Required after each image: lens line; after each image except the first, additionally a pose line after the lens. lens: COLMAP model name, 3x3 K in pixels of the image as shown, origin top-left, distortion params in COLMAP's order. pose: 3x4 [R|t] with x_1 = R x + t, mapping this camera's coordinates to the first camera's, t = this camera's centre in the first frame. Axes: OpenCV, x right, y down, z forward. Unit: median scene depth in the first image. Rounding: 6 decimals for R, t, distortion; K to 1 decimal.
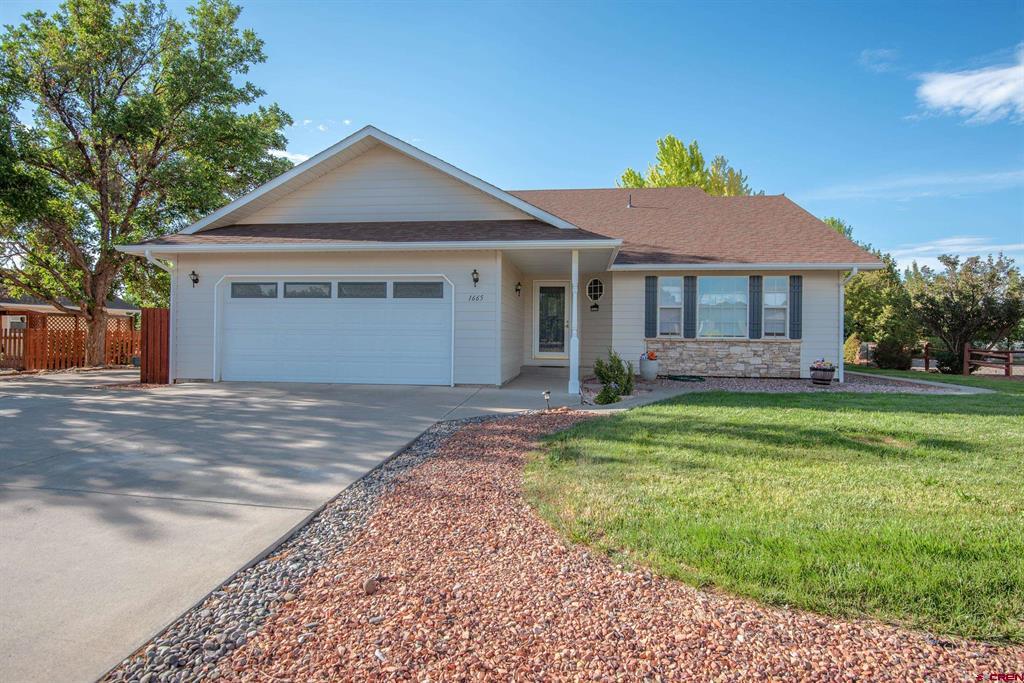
lens RADIAL K [[549.4, 0, 515.7], [0, 549.4, 336.0], [0, 0, 1]] dist [-0.014899, -0.002801]
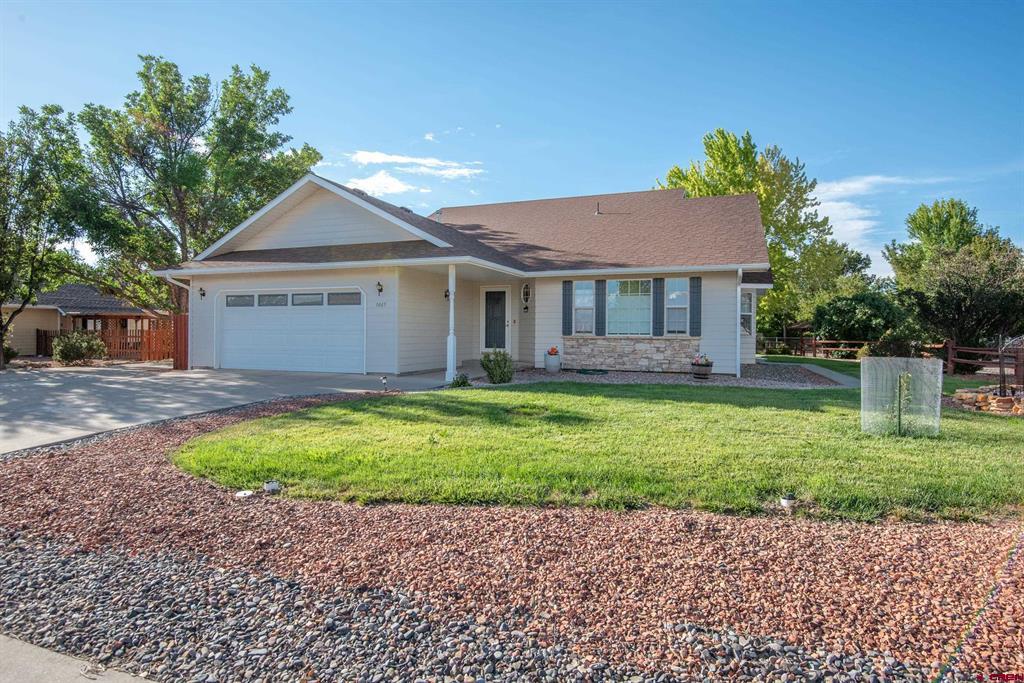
lens RADIAL K [[549.4, 0, 509.1], [0, 549.4, 345.5], [0, 0, 1]] dist [-0.014899, -0.002801]
pose [[0.971820, 0.002249, -0.235711, 0.406523], [0.002845, 0.999770, 0.021268, -0.000757], [0.235705, -0.021339, 0.971590, -0.126620]]
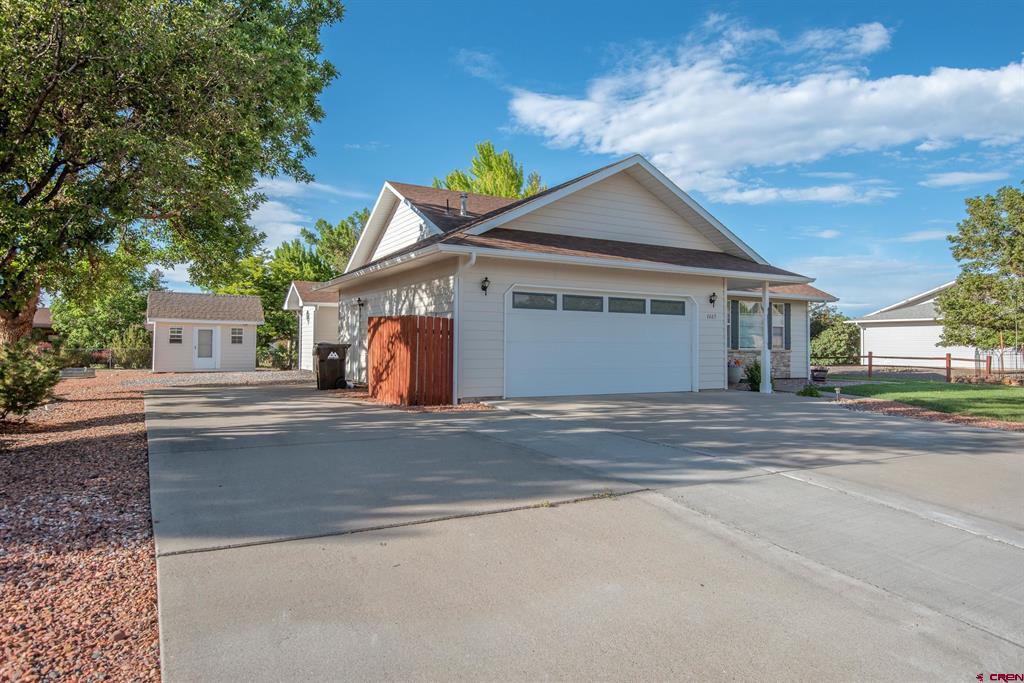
lens RADIAL K [[667.2, 0, 511.1], [0, 667.2, 341.8], [0, 0, 1]] dist [0.004871, 0.000459]
pose [[0.802385, 0.002827, 0.596800, -1.019251], [0.000632, 0.999984, -0.005585, -0.005113], [-0.596806, 0.004859, 0.802371, 0.078452]]
